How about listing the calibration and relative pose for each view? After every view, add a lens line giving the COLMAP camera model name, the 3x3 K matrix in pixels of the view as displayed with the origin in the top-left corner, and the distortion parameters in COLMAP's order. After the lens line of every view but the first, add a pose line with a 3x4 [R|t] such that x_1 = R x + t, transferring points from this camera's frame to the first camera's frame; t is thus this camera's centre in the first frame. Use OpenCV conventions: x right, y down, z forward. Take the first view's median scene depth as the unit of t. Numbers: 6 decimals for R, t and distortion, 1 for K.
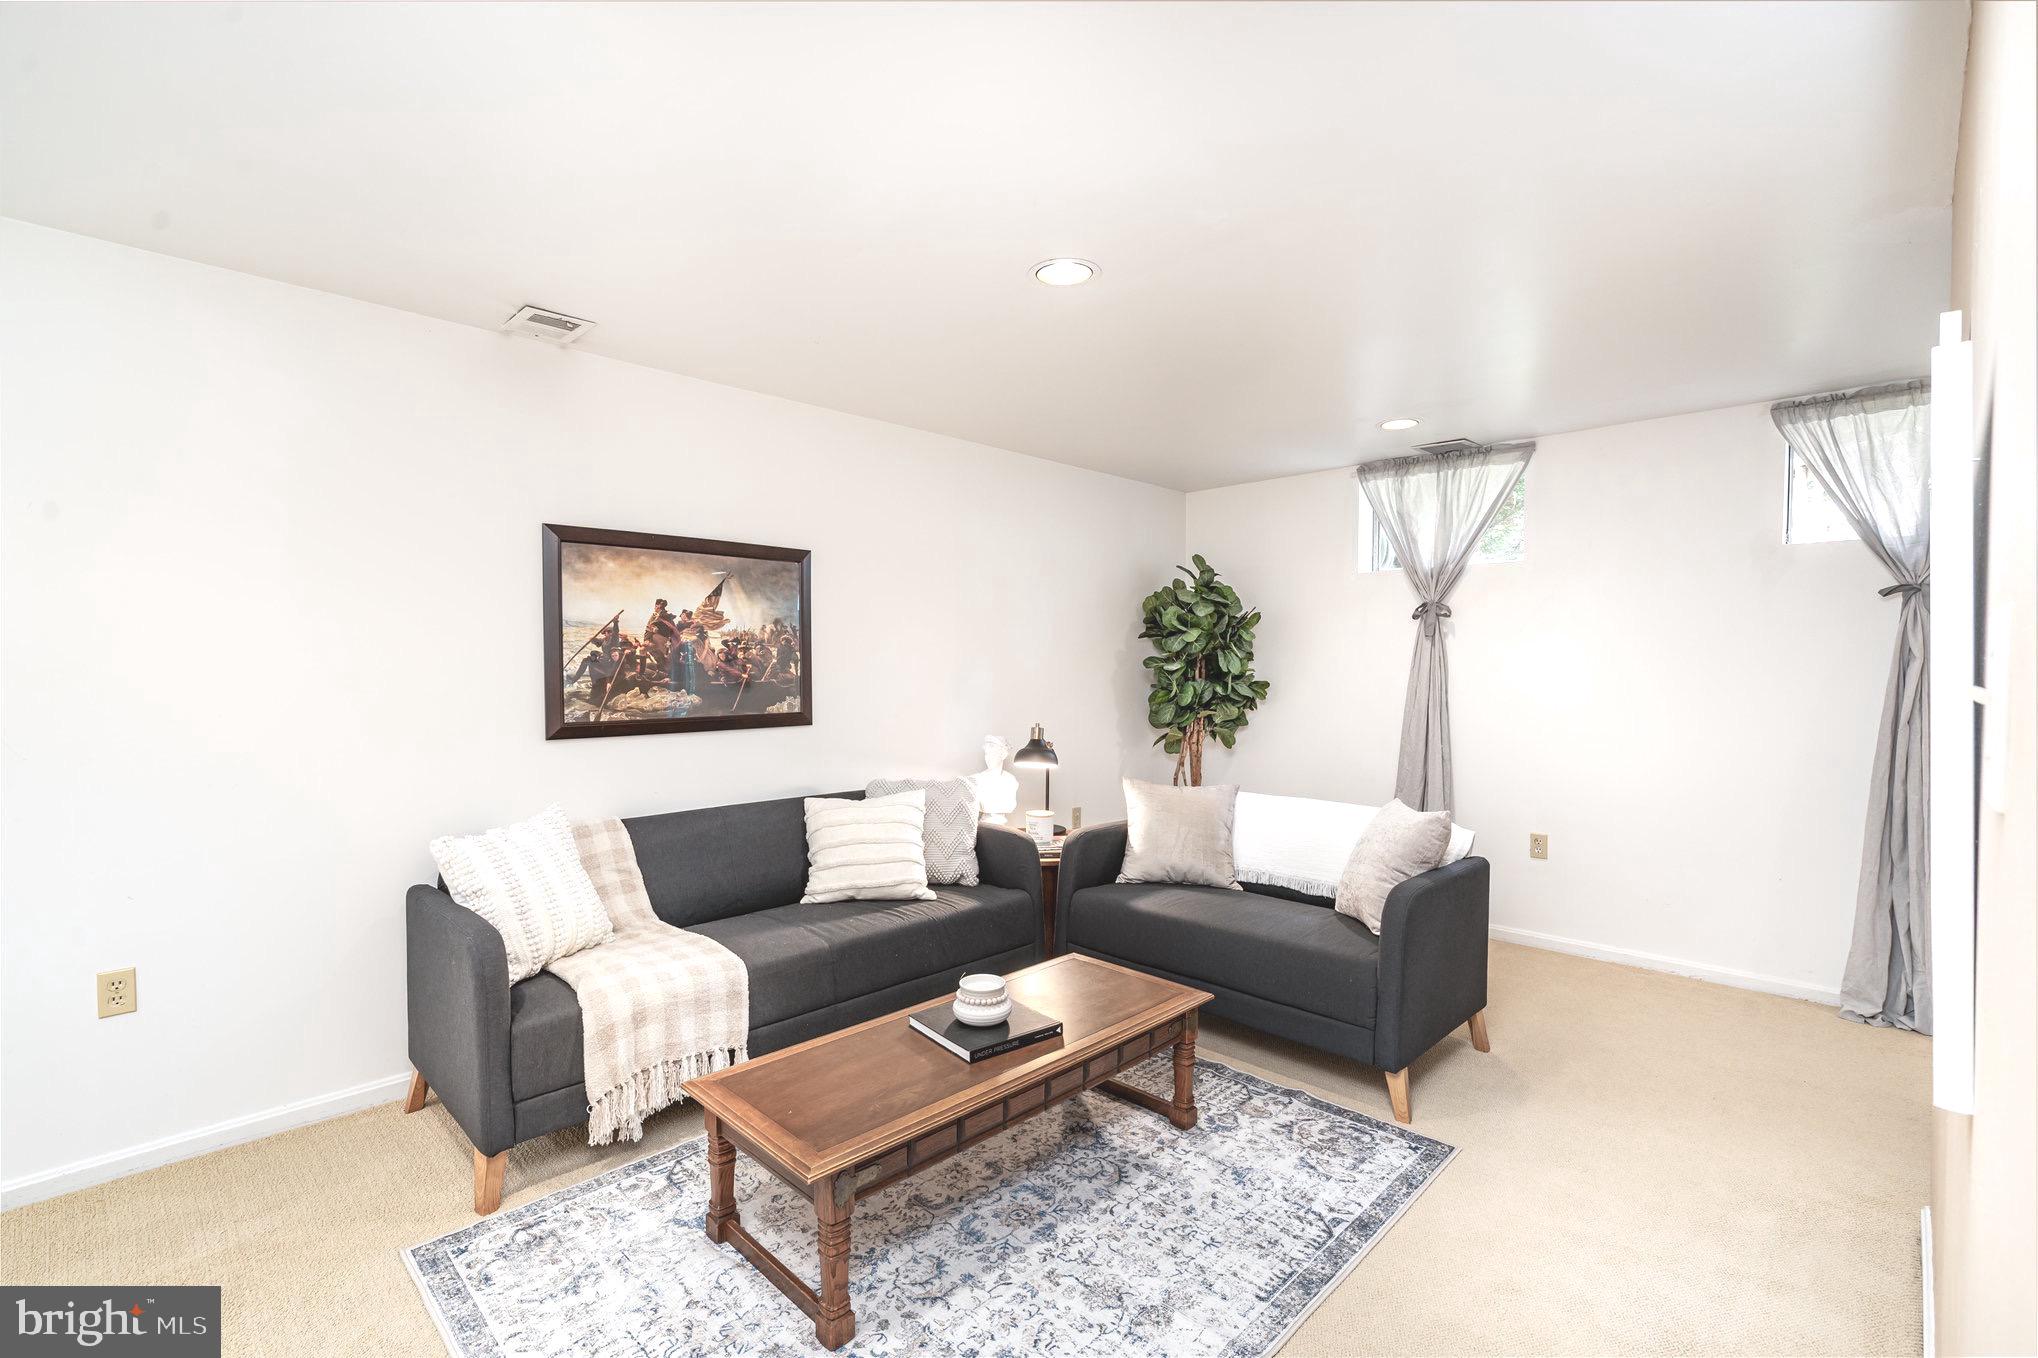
lens RADIAL K [[914.2, 0, 962.7], [0, 914.2, 677.0], [0, 0, 1]] dist [-0.003430, -0.000402]
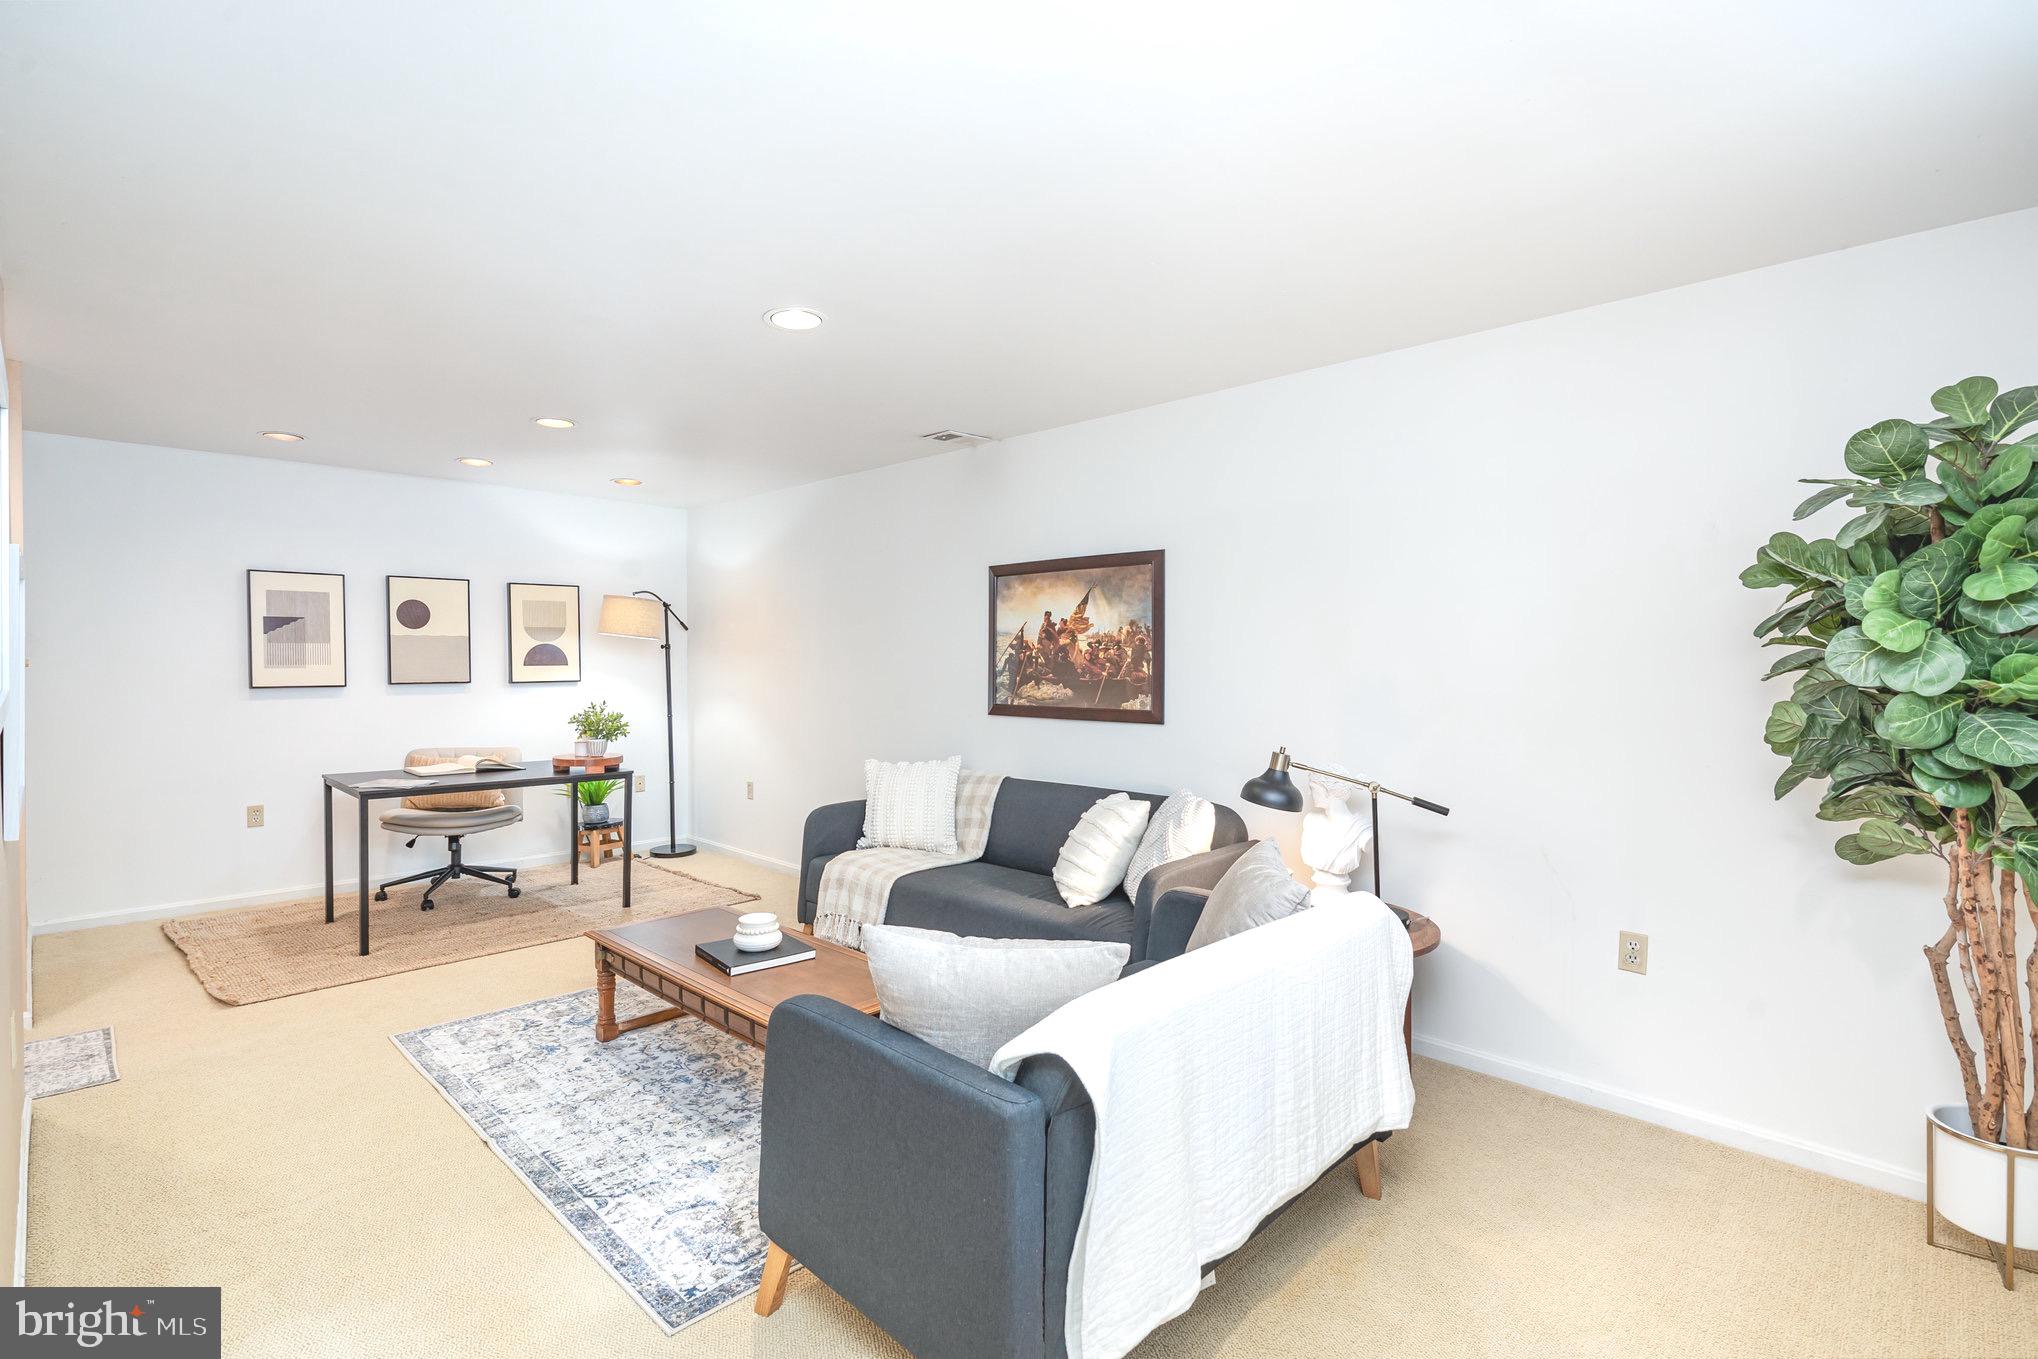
lens RADIAL K [[914.2, 0, 1015.0], [0, 914.2, 672.8], [0, 0, 1]] dist [-0.003430, -0.000402]
pose [[0.054893, 0.009345, -0.998449, 0.909708], [-0.021588, 0.999734, 0.008171, -0.009589], [0.998259, 0.021106, 0.055080, 0.874321]]
